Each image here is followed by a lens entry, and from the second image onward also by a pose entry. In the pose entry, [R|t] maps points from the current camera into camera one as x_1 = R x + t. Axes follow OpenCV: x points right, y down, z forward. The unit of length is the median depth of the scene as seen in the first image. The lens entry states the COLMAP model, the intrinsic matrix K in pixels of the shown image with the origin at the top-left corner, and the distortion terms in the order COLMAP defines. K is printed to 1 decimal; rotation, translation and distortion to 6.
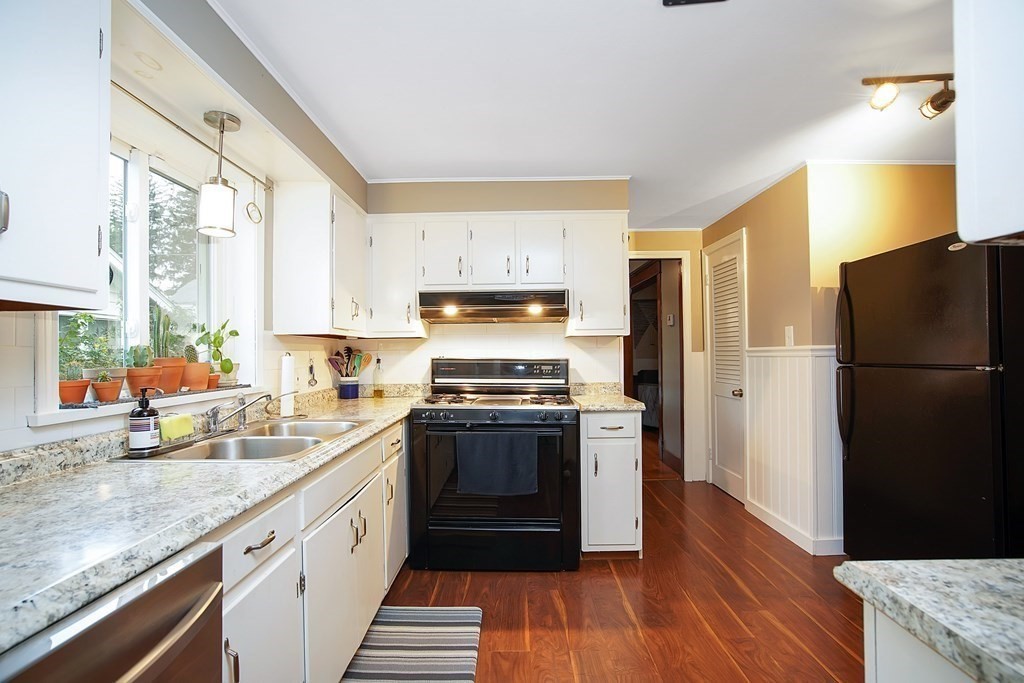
lens RADIAL K [[483.8, 0, 511.6], [0, 483.8, 333.3], [0, 0, 1]] dist [-0.059034, 0.024219]
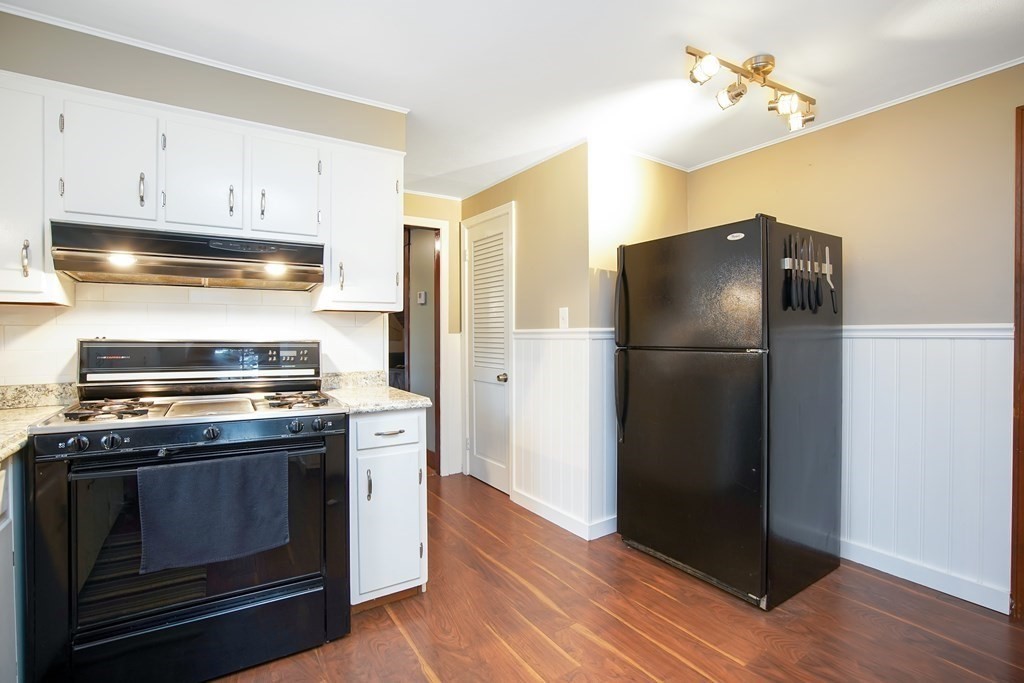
lens RADIAL K [[483.8, 0, 511.6], [0, 483.8, 333.3], [0, 0, 1]] dist [-0.059034, 0.024219]
pose [[0.830408, 0.008023, 0.557098, -0.048262], [-0.029513, 0.999126, 0.029603, 0.011493], [-0.556373, -0.041024, 0.829919, 0.246755]]
